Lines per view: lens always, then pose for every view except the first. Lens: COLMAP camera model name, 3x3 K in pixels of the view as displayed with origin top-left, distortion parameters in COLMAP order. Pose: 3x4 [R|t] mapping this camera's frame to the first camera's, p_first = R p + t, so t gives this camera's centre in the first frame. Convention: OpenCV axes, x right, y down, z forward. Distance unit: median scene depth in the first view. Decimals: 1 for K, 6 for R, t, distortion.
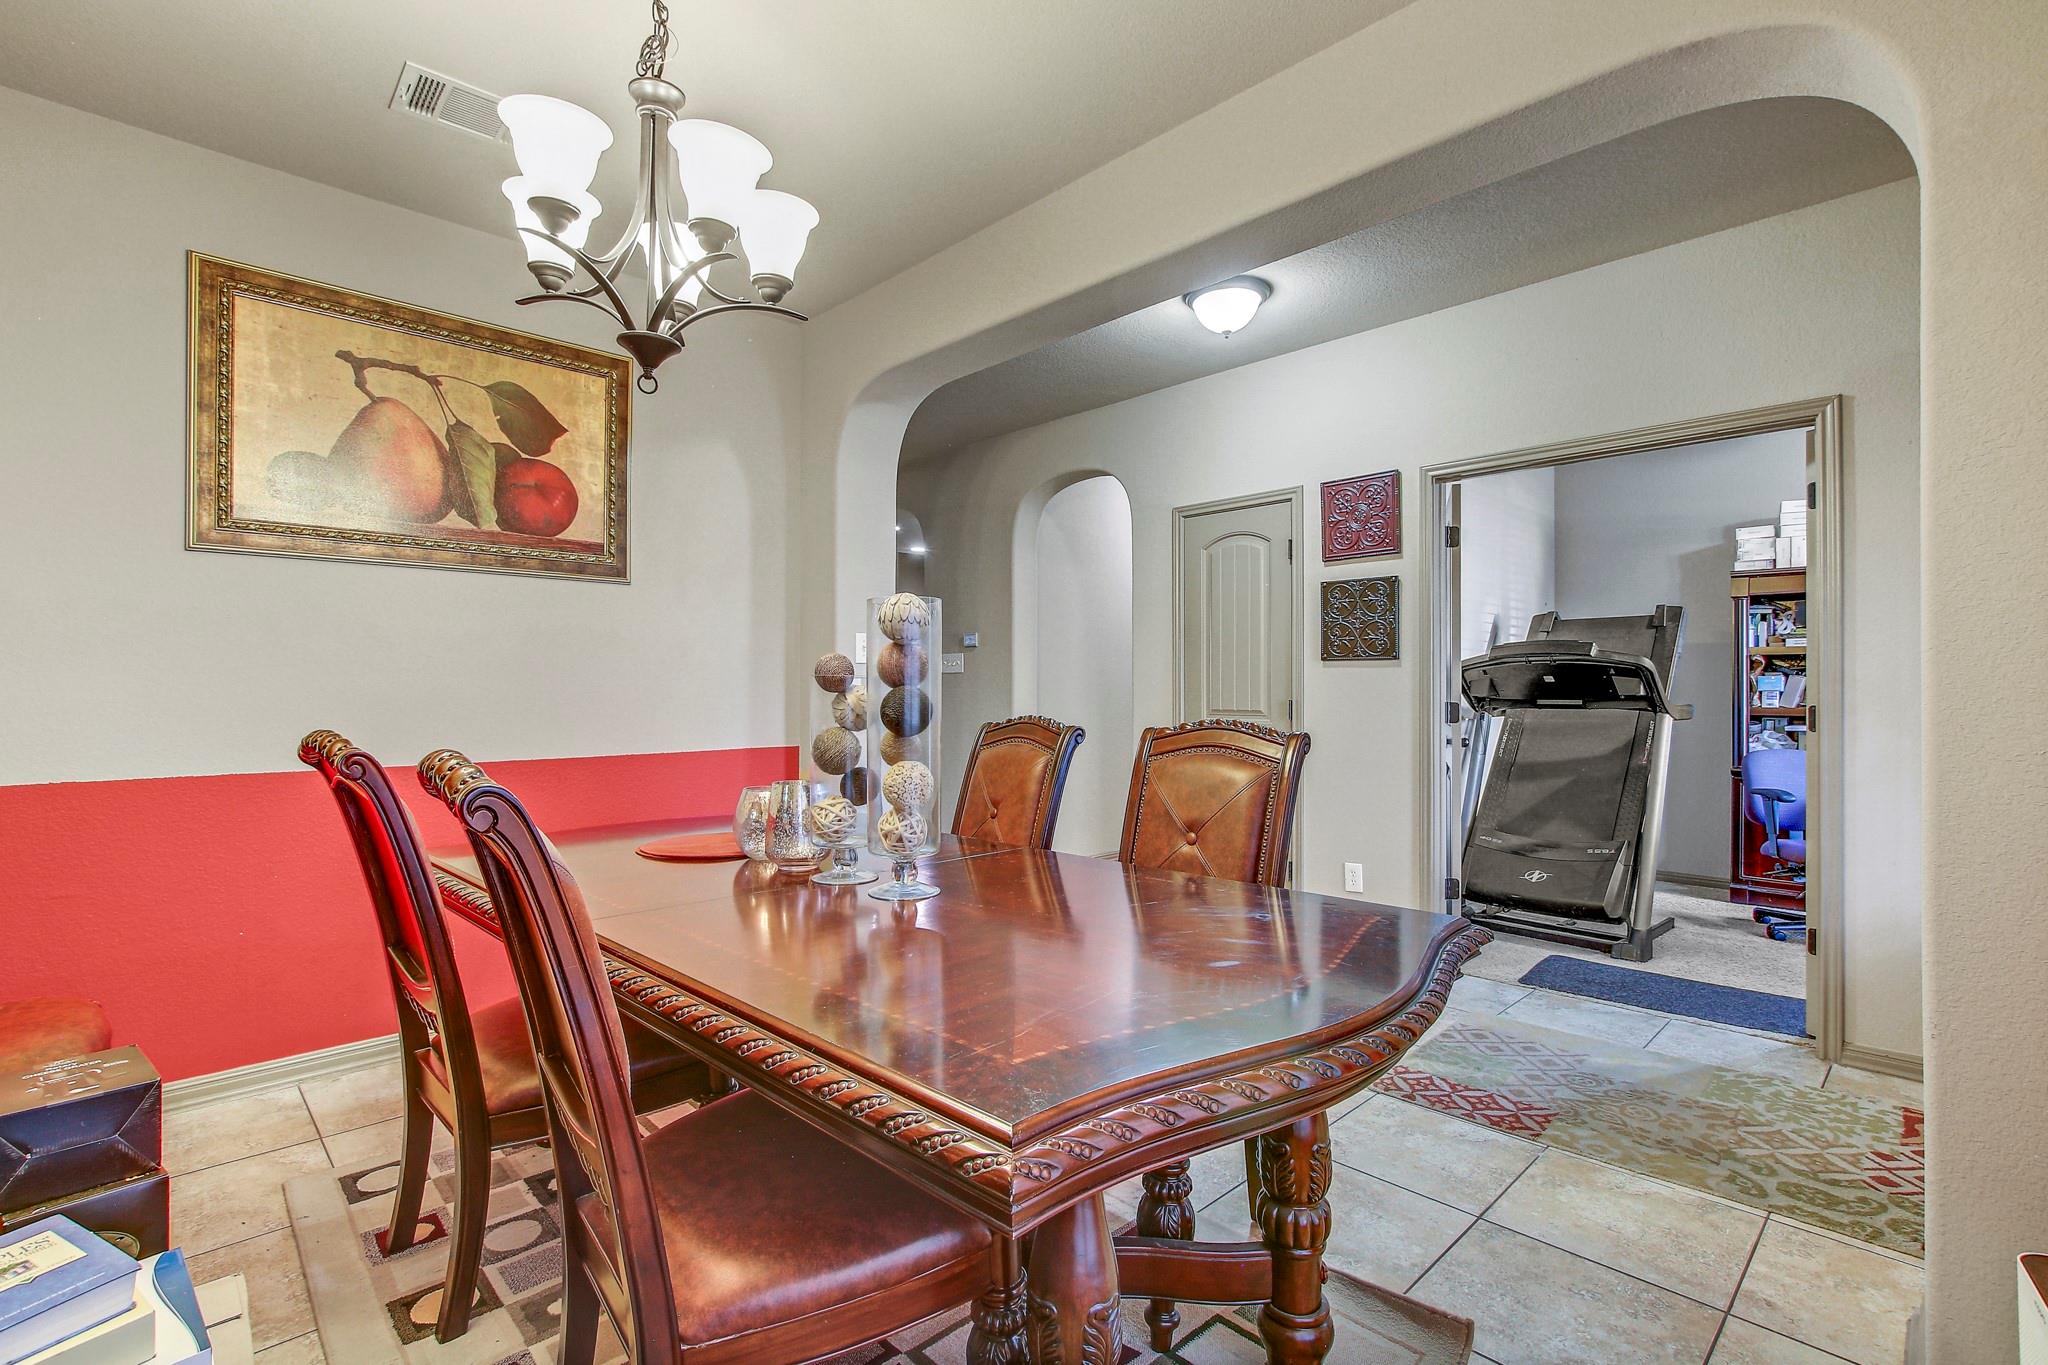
lens RADIAL K [[946.8, 0, 1018.5], [0, 946.8, 688.4], [0, 0, 1]] dist [-0.004975, -0.000099]
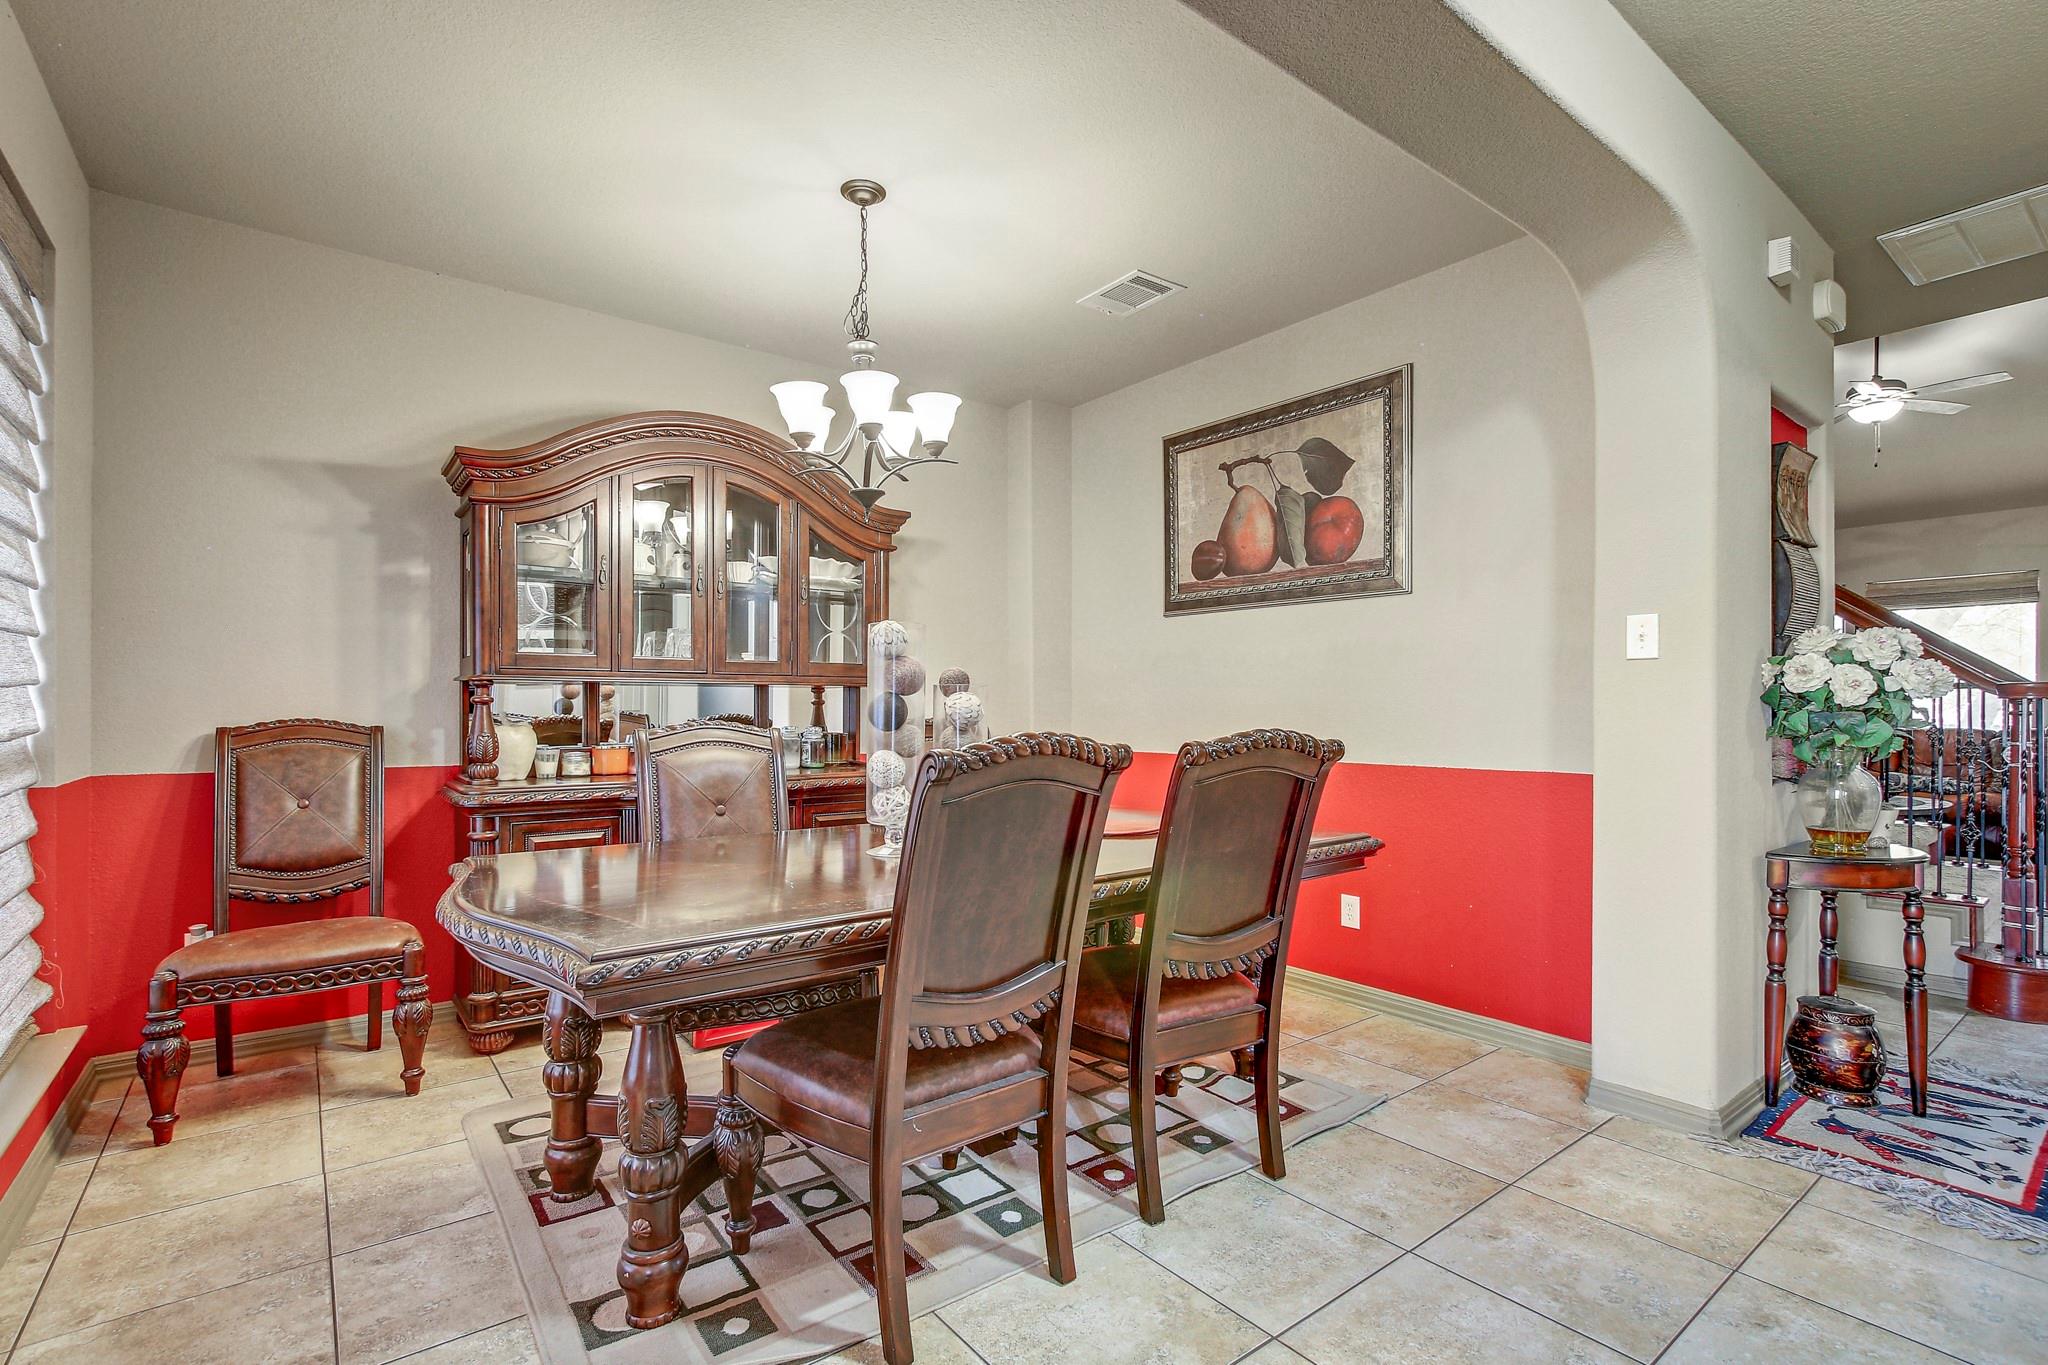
lens RADIAL K [[959.4, 0, 1031.7], [0, 959.4, 707.2], [0, 0, 1]] dist [-0.006059, -0.000154]
pose [[-0.105713, 0.000867, -0.994396, 0.677044], [0.000064, 1.000000, 0.000865, 0.007243], [0.994397, 0.000028, -0.105713, 0.781506]]
